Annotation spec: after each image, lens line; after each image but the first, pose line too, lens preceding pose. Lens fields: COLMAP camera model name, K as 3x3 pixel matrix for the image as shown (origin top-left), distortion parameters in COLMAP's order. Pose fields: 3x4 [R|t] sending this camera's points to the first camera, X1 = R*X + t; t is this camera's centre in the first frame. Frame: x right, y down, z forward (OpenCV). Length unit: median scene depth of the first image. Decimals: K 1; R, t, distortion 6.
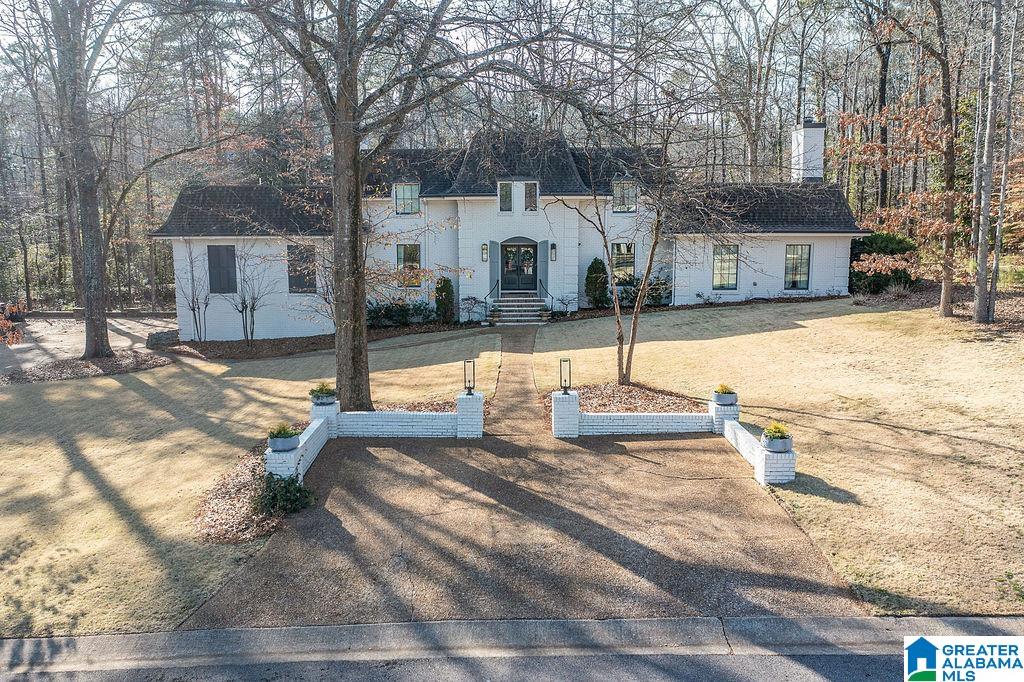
lens RADIAL K [[795.4, 0, 516.4], [0, 795.4, 341.8], [0, 0, 1]] dist [0.004367, -0.002029]
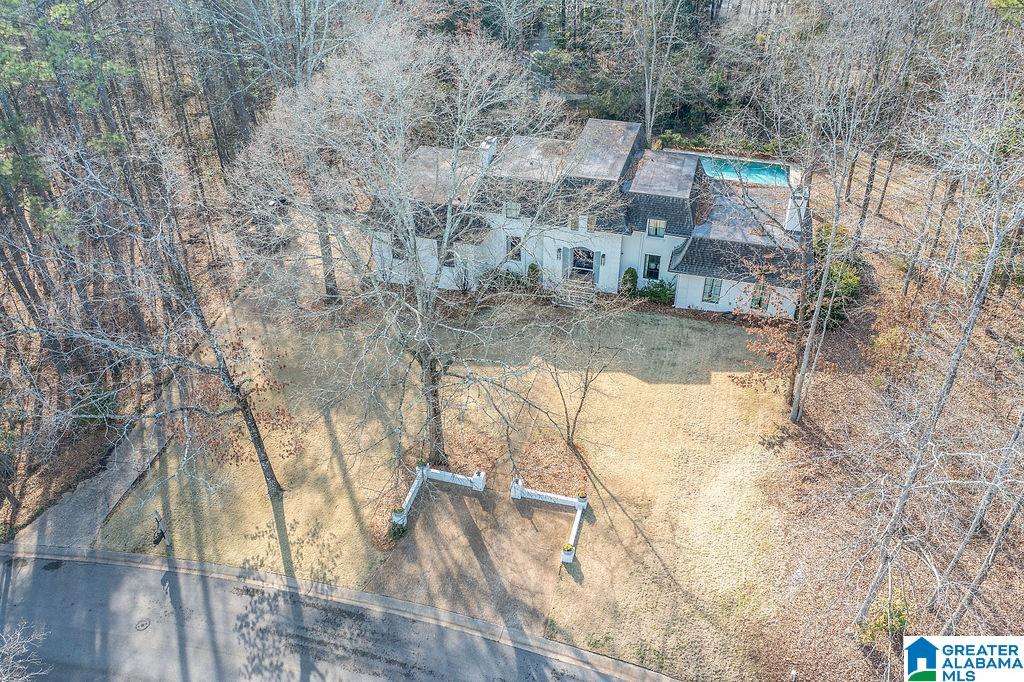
lens RADIAL K [[795.4, 0, 509.4], [0, 795.4, 340.3], [0, 0, 1]] dist [0.004367, -0.002029]
pose [[0.958297, 0.174123, -0.226602, 0.249131], [-0.041802, 0.869820, 0.491595, -0.728416], [0.282701, -0.461621, 0.840824, -0.409269]]
